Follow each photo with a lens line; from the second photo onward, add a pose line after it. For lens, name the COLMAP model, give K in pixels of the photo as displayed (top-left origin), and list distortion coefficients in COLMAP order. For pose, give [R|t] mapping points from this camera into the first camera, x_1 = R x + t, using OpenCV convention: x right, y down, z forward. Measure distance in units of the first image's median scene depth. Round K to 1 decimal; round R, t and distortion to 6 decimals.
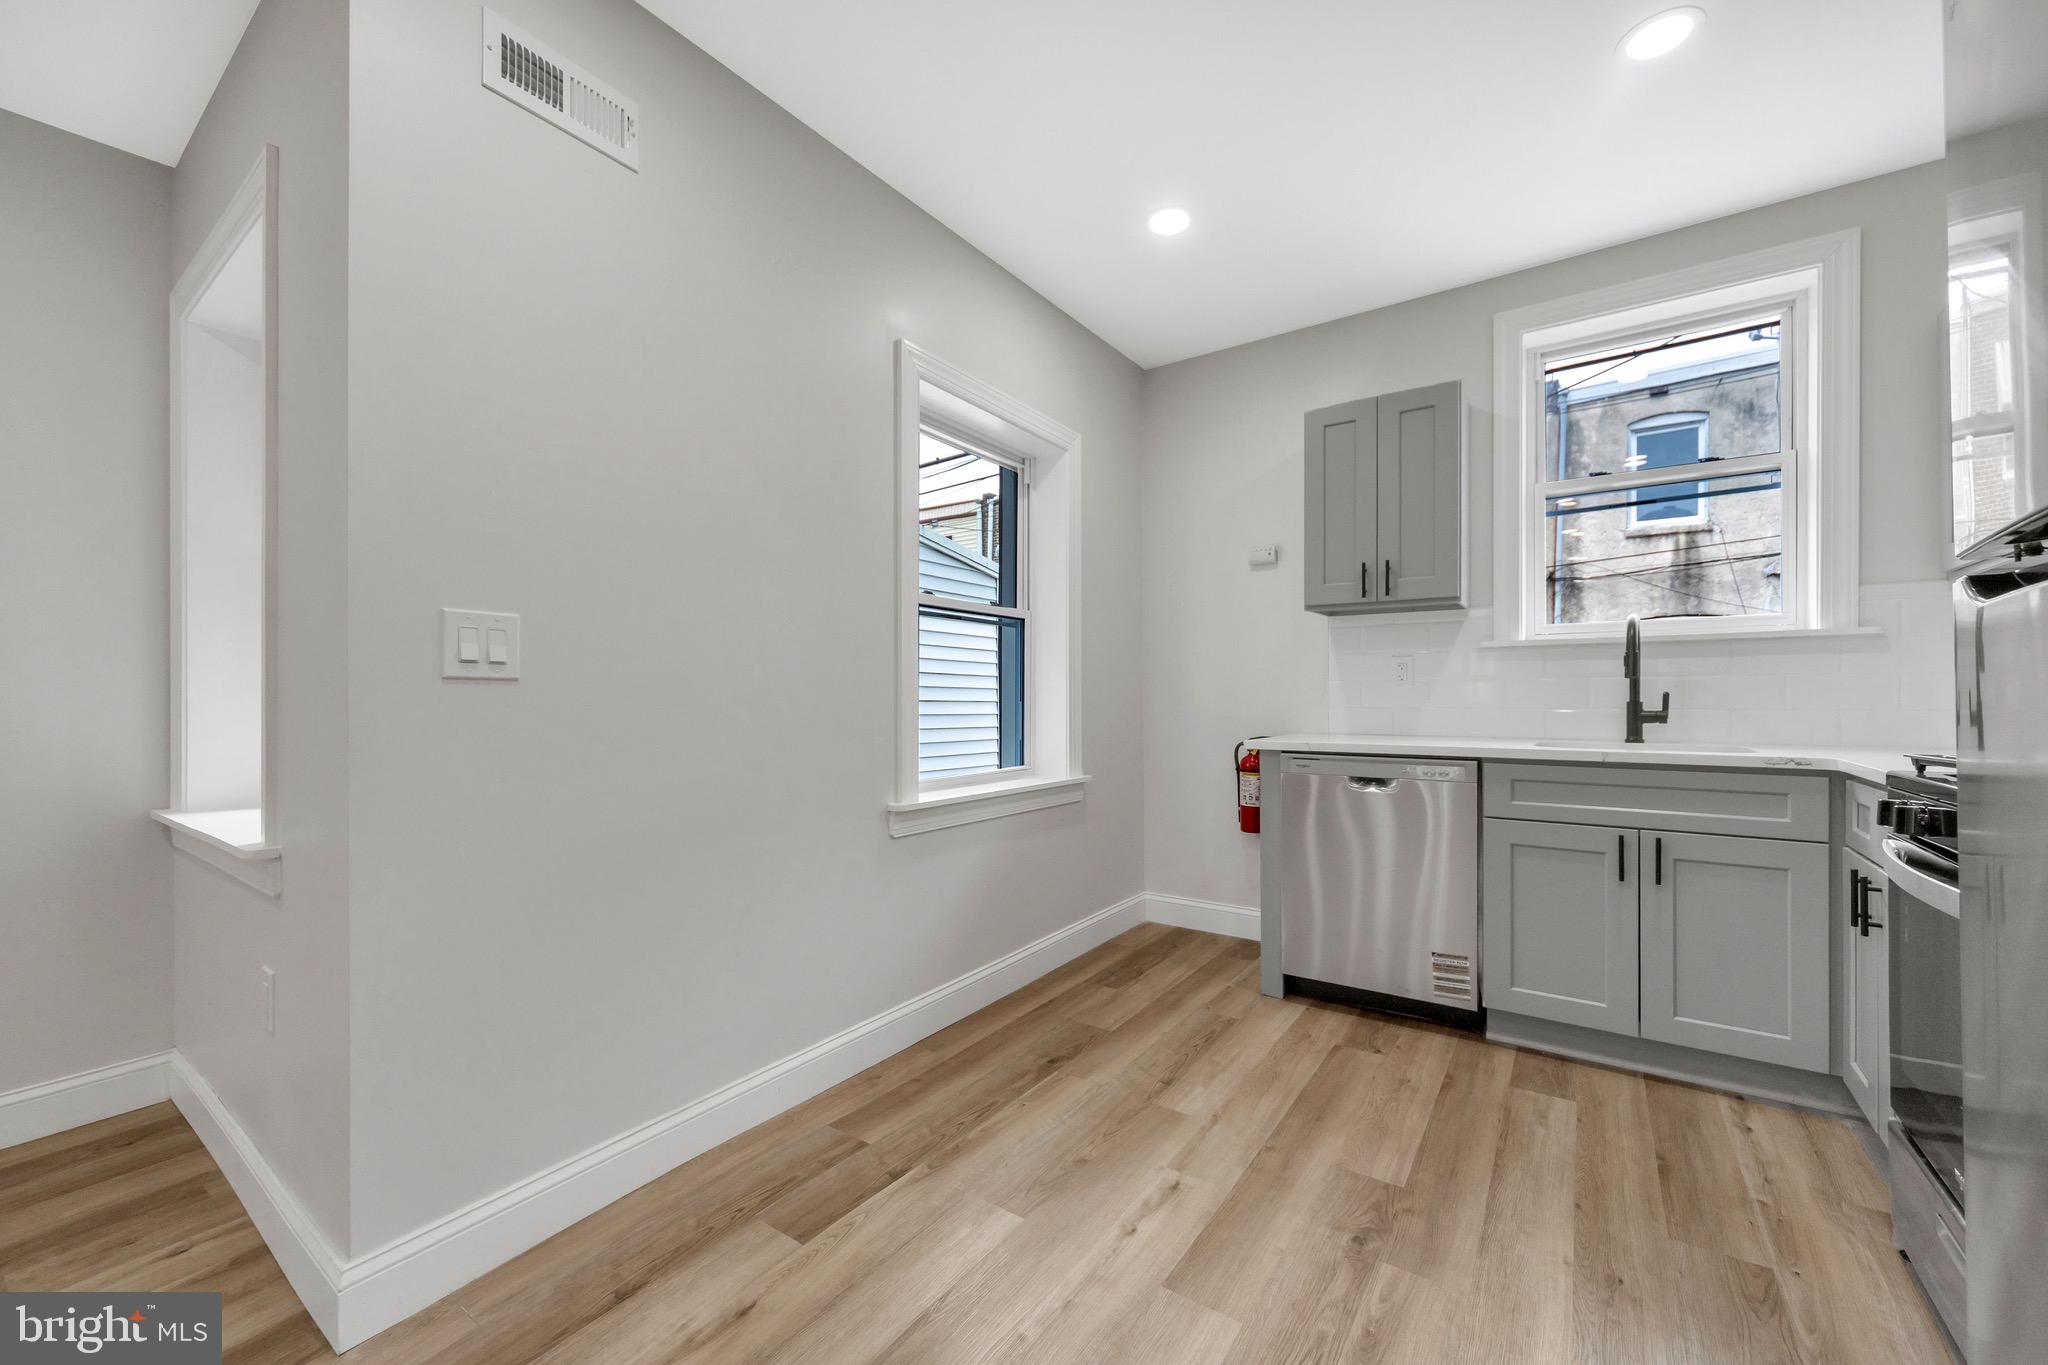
lens RADIAL K [[818.4, 0, 1053.4], [0, 818.4, 687.2], [0, 0, 1]] dist [0.002073, -0.000010]
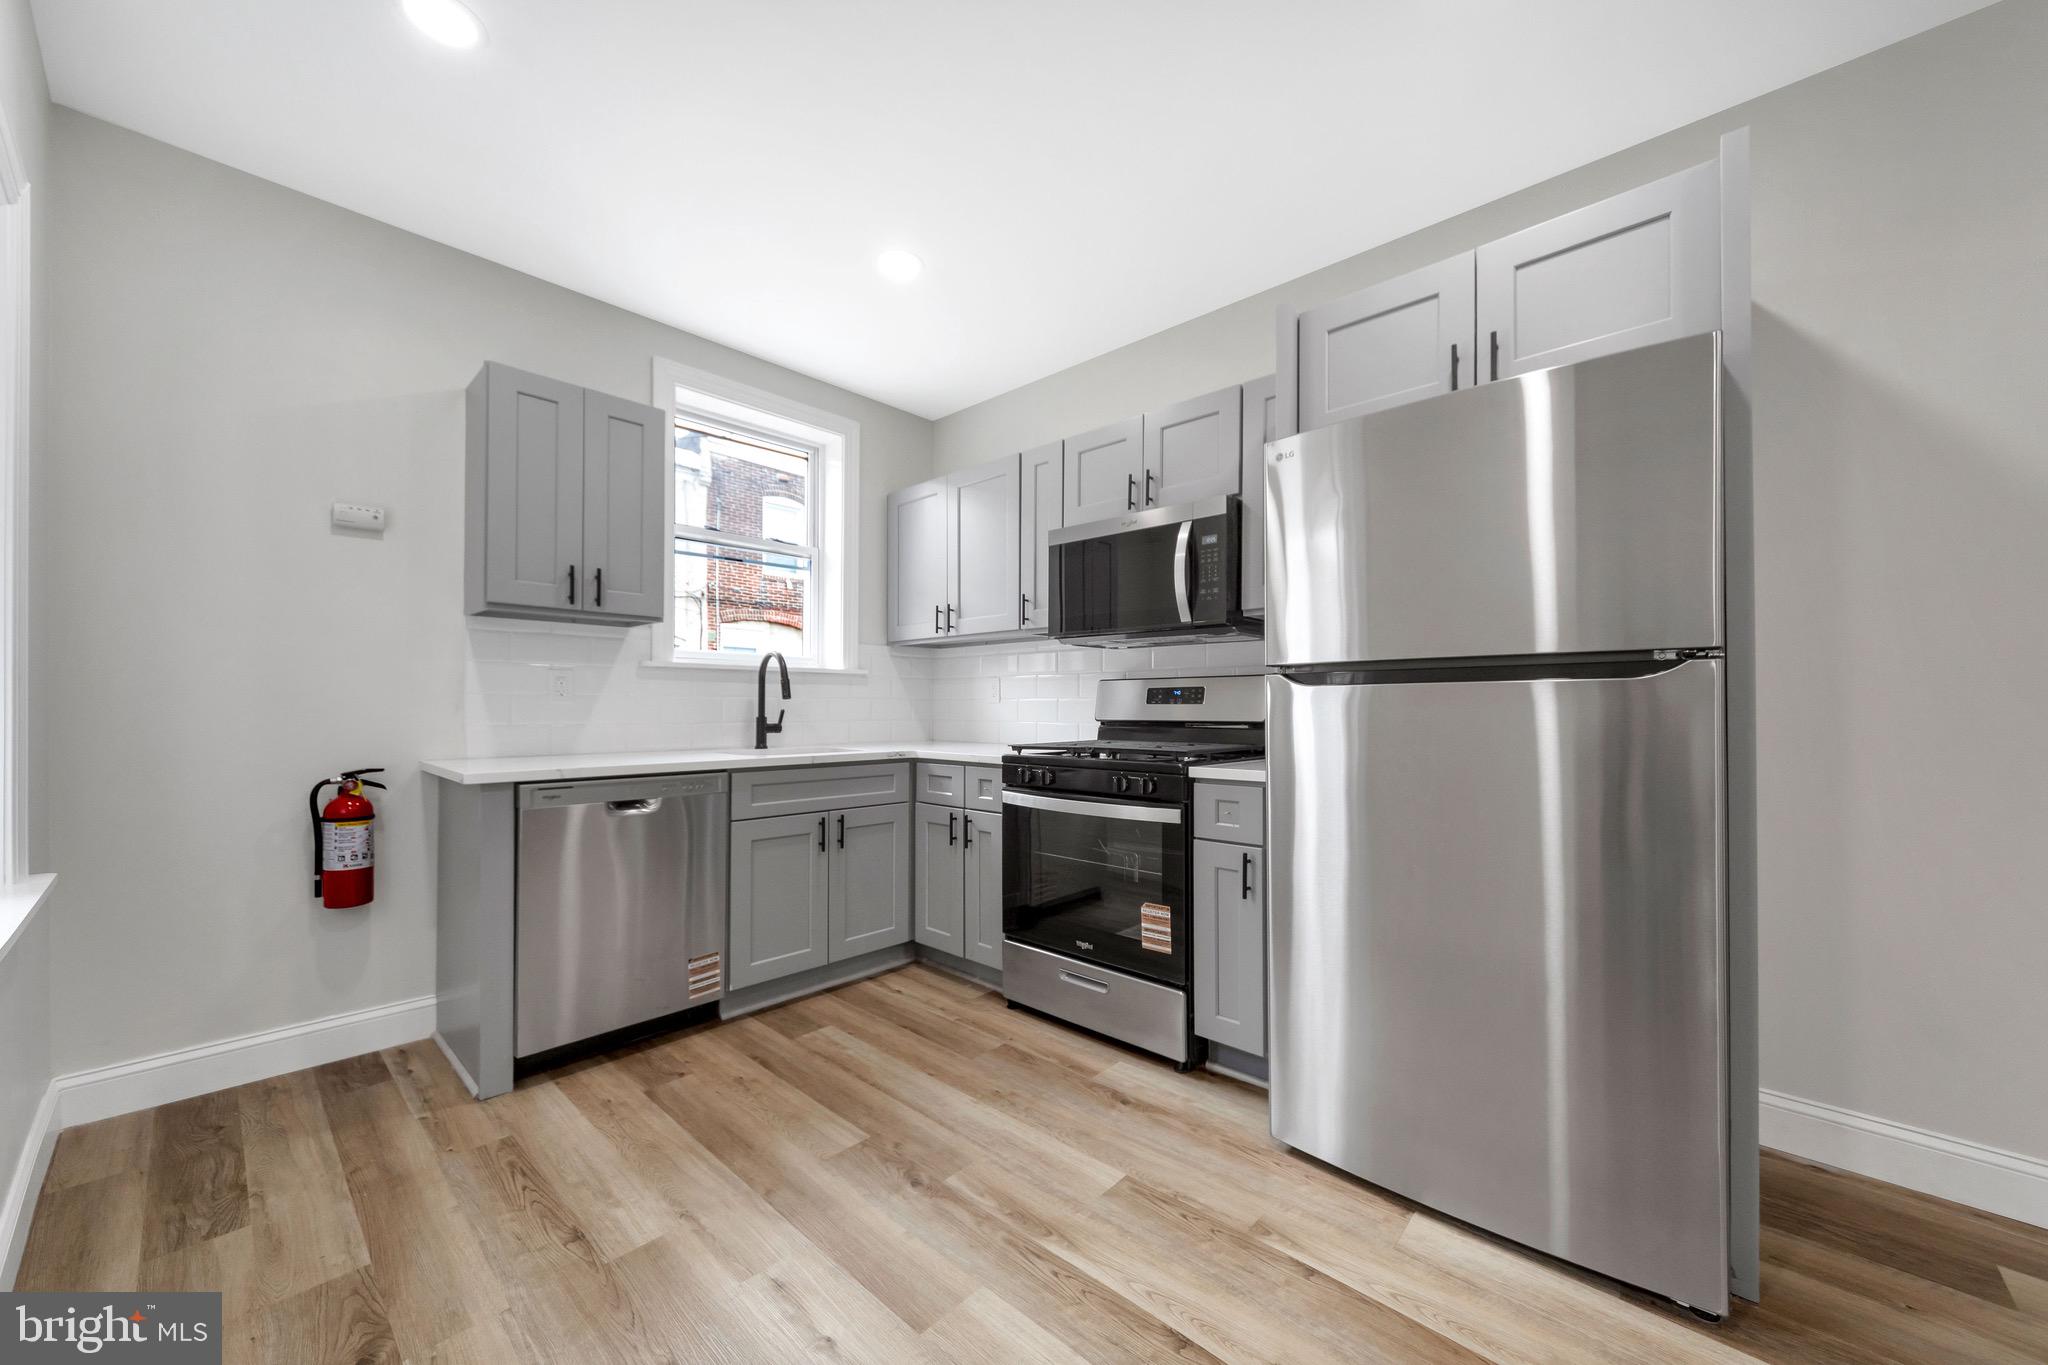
lens RADIAL K [[752.0, 0, 1024.1], [0, 752.0, 702.0], [0, 0, 1]] dist [0.001946, 0.000037]
pose [[0.142175, 0.010349, 0.989787, -0.431461], [-0.013602, 0.999871, -0.008500, -0.001401], [-0.989748, -0.012255, 0.142298, 0.452519]]
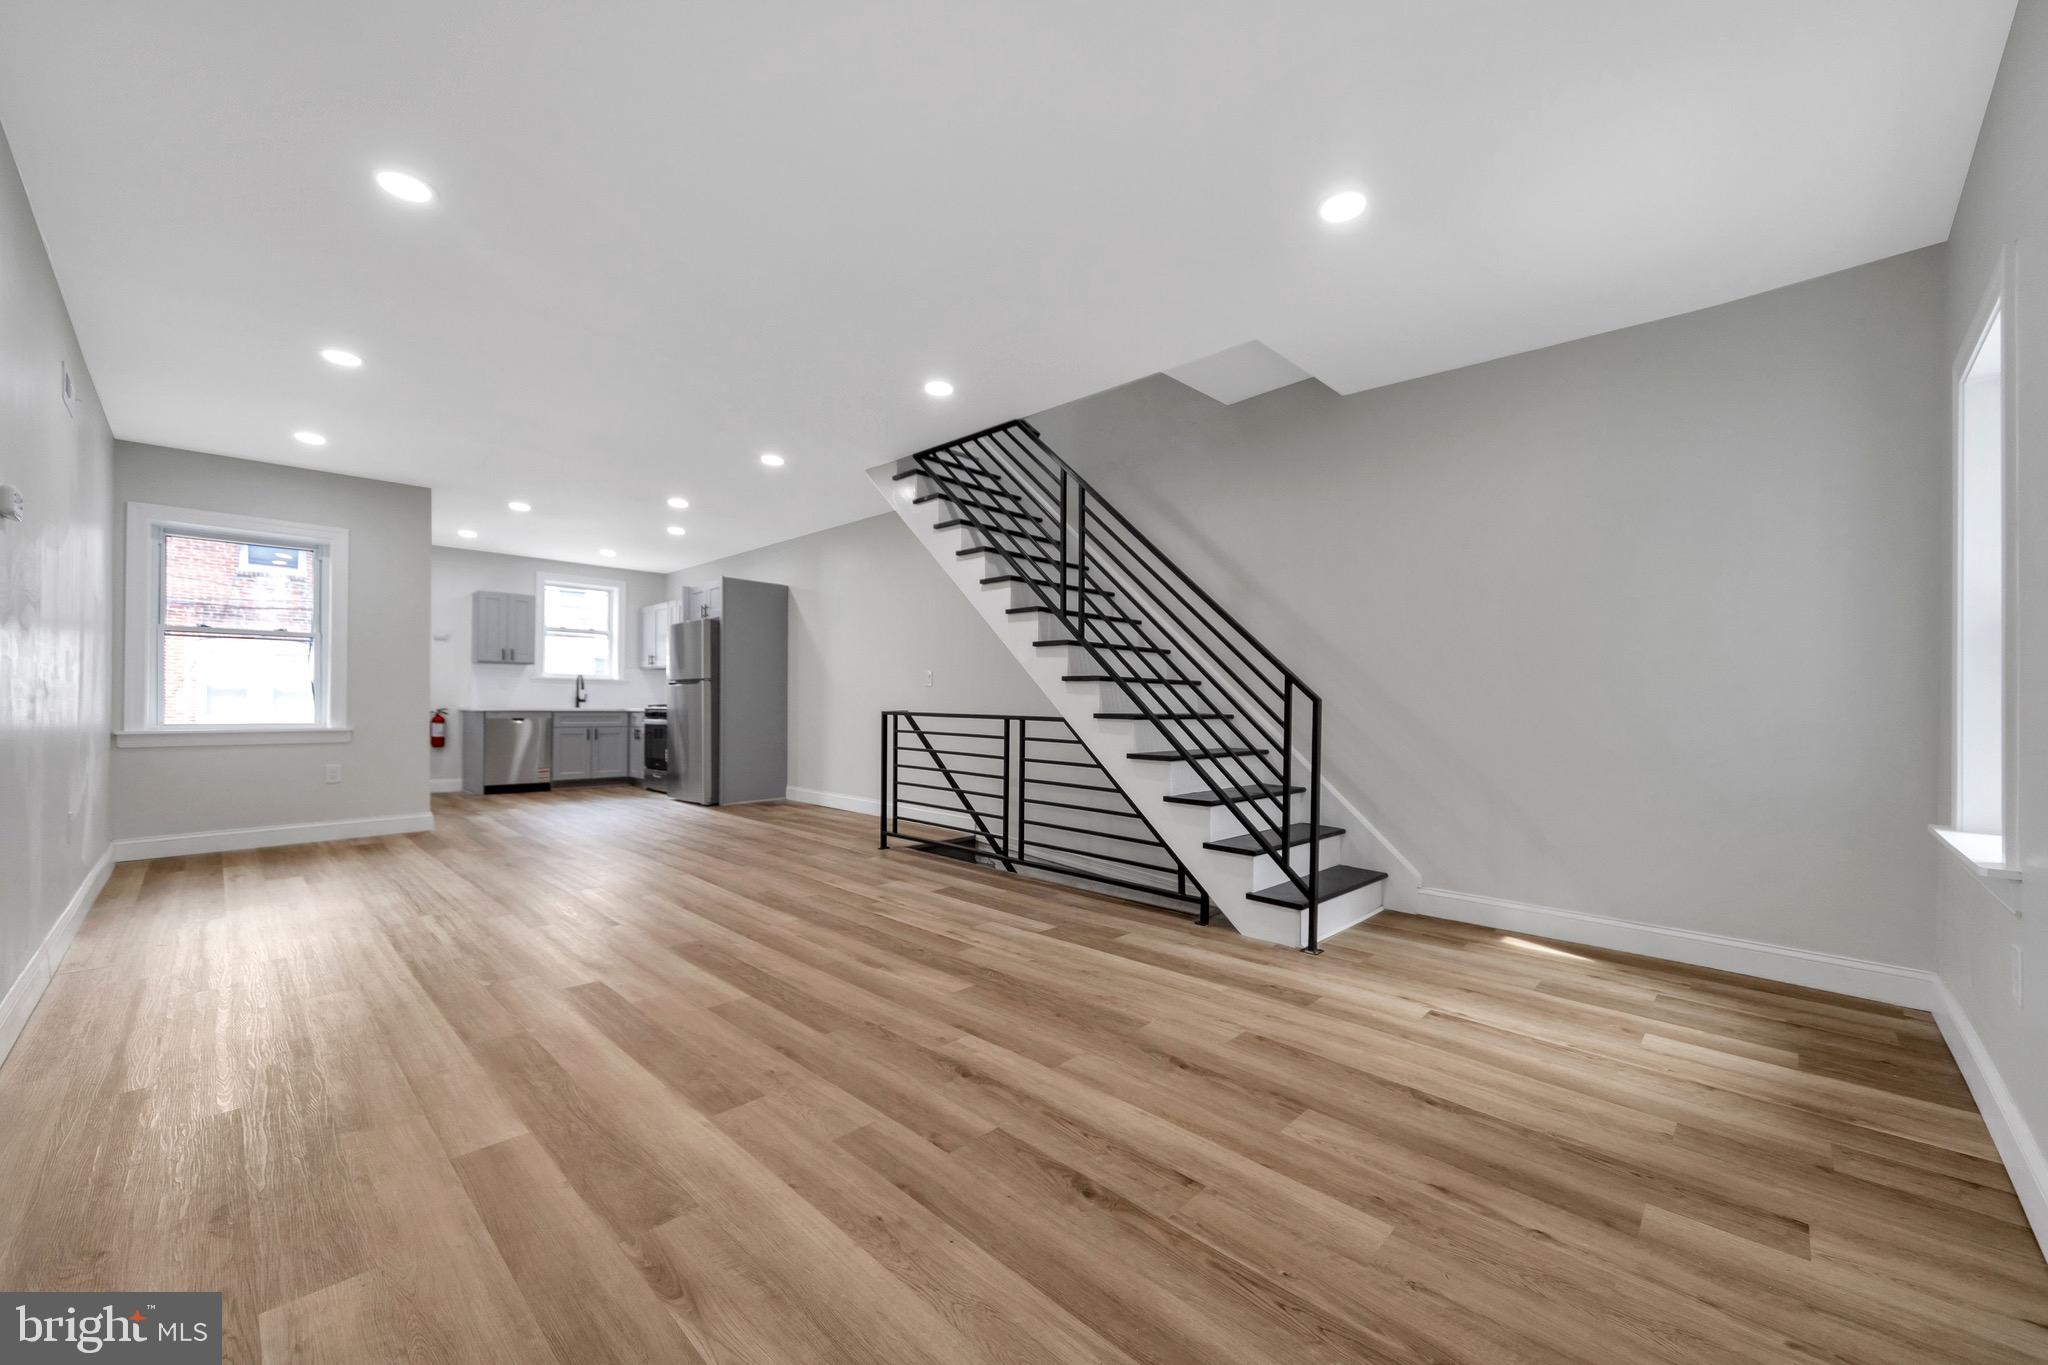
lens RADIAL K [[777.1, 0, 1032.1], [0, 777.1, 709.2], [0, 0, 1]] dist [-0.000998, -0.000159]
pose [[0.157710, 0.006444, 0.987464, -2.467075], [-0.017129, 0.999846, -0.003789, 0.055271], [-0.987337, -0.016317, 0.157796, -1.582387]]
